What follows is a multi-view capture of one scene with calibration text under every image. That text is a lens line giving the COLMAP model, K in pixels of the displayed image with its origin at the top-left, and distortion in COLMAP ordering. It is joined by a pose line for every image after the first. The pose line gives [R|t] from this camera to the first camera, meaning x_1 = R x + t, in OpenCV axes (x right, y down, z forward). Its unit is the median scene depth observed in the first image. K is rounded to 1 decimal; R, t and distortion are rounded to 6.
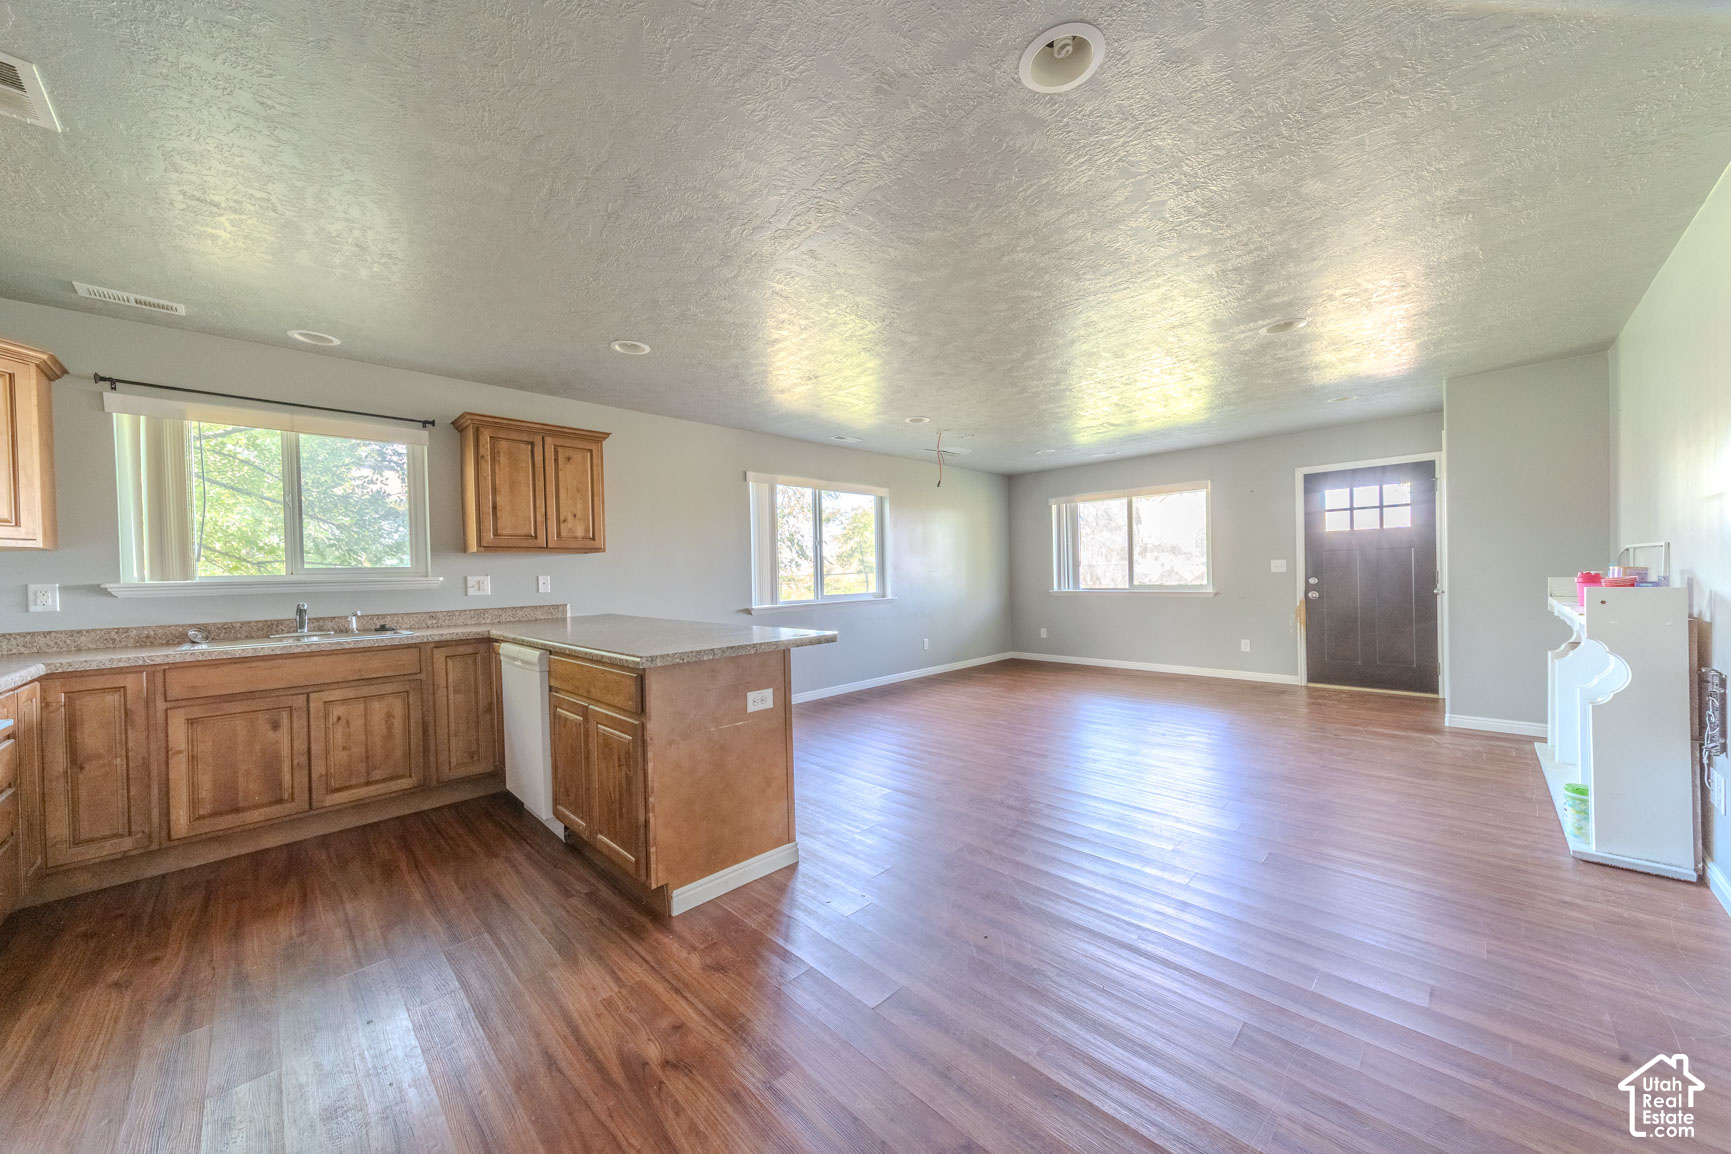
lens RADIAL K [[605.8, 0, 852.5], [0, 605.8, 577.2], [0, 0, 1]] dist [0.007369, 0.000037]
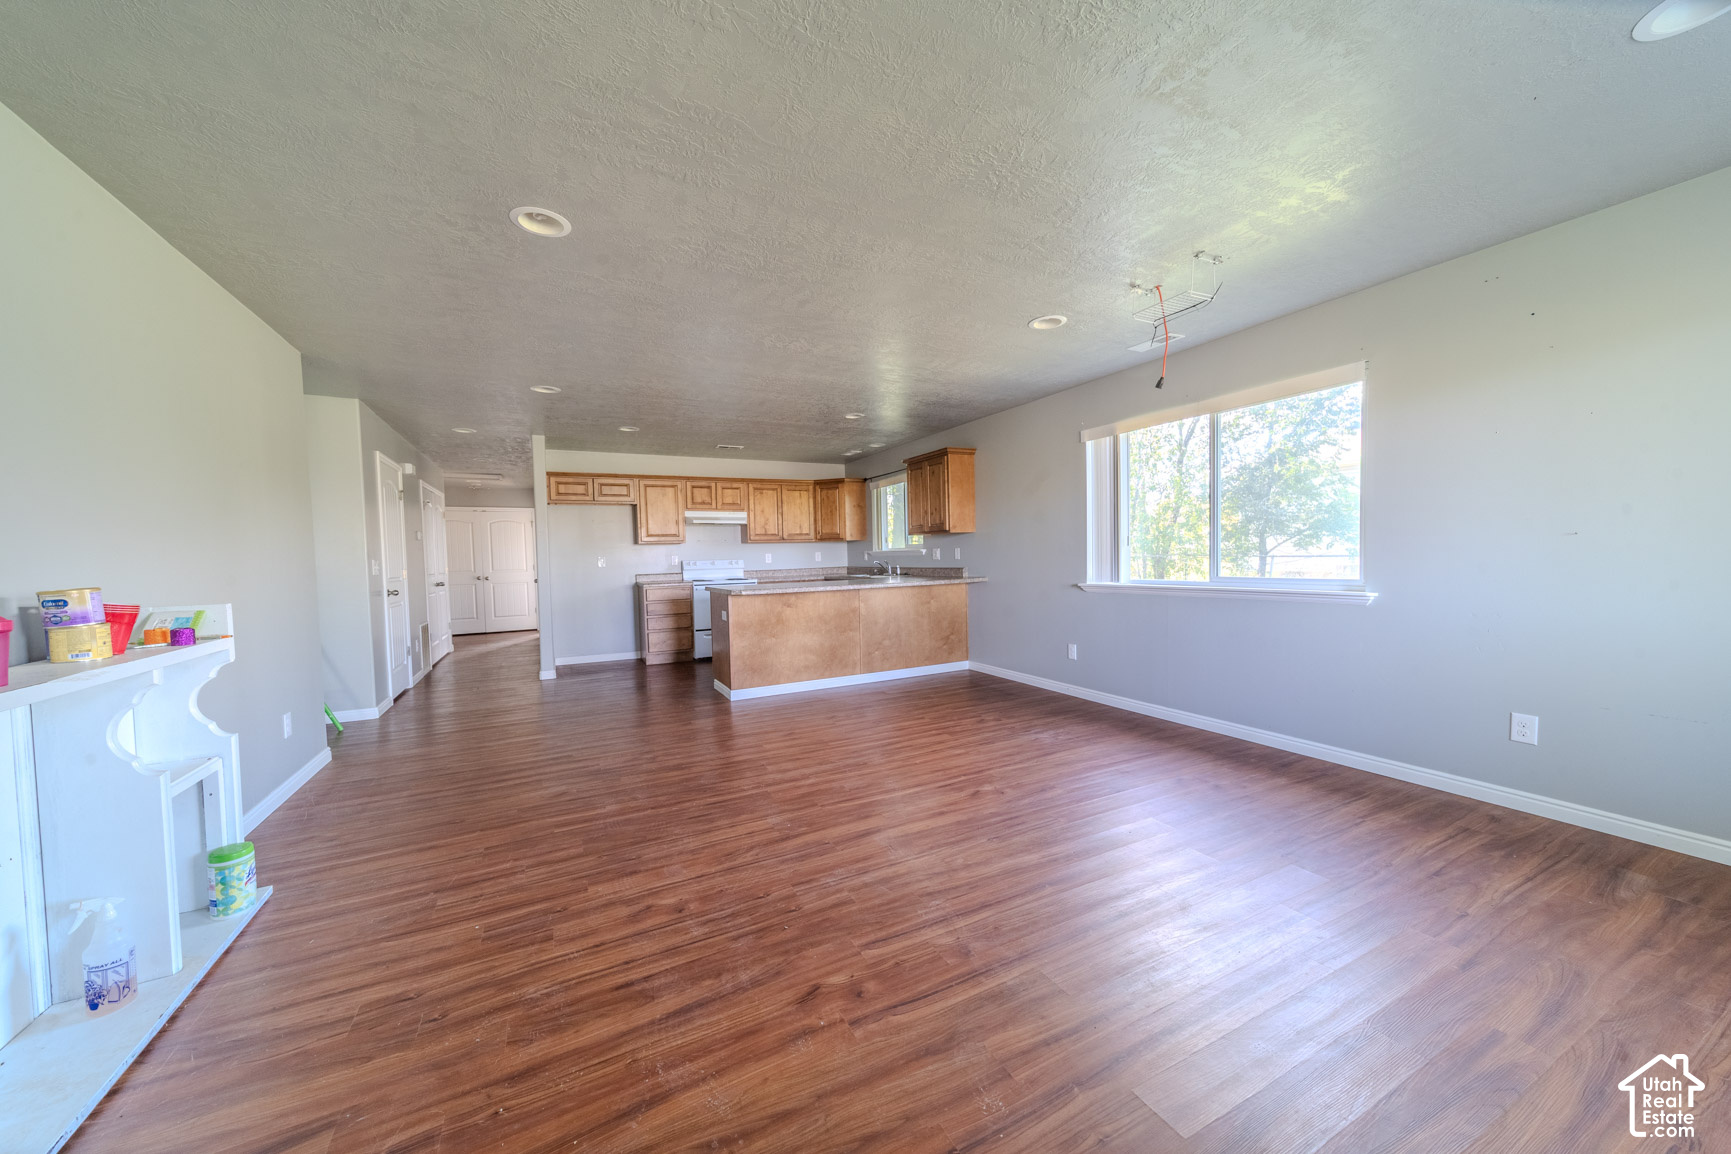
lens RADIAL K [[605.8, 0, 861.0], [0, 605.8, 581.5], [0, 0, 1]] dist [0.007369, 0.000037]
pose [[-0.296470, 0.070986, -0.952400, 1.495992], [0.024512, 0.997471, 0.066715, -0.038332], [0.954728, -0.003566, -0.297460, 1.805427]]
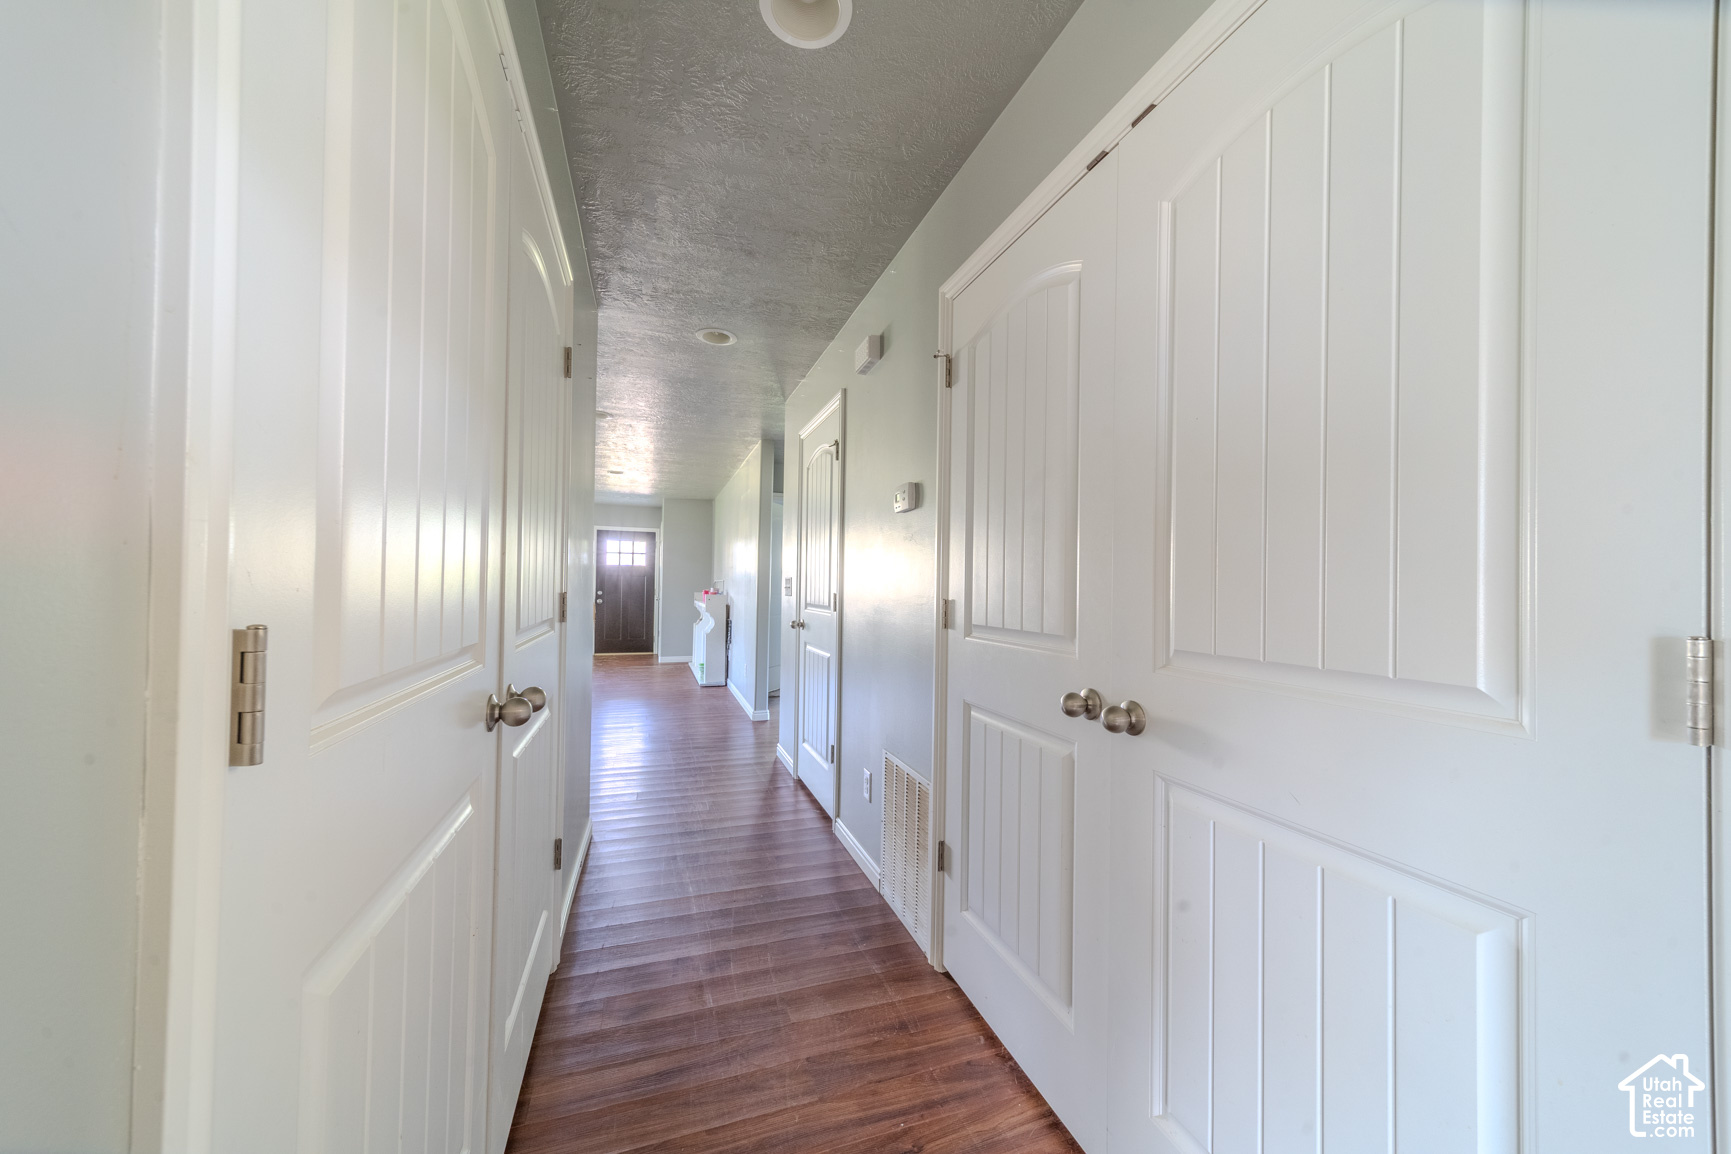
lens RADIAL K [[605.8, 0, 868.1], [0, 605.8, 579.6], [0, 0, 1]] dist [0.007369, 0.000037]
pose [[0.412577, 0.041928, 0.909958, -0.385326], [-0.021960, 0.999108, -0.036078, 0.011253], [-0.910658, -0.005098, 0.413129, -0.310680]]
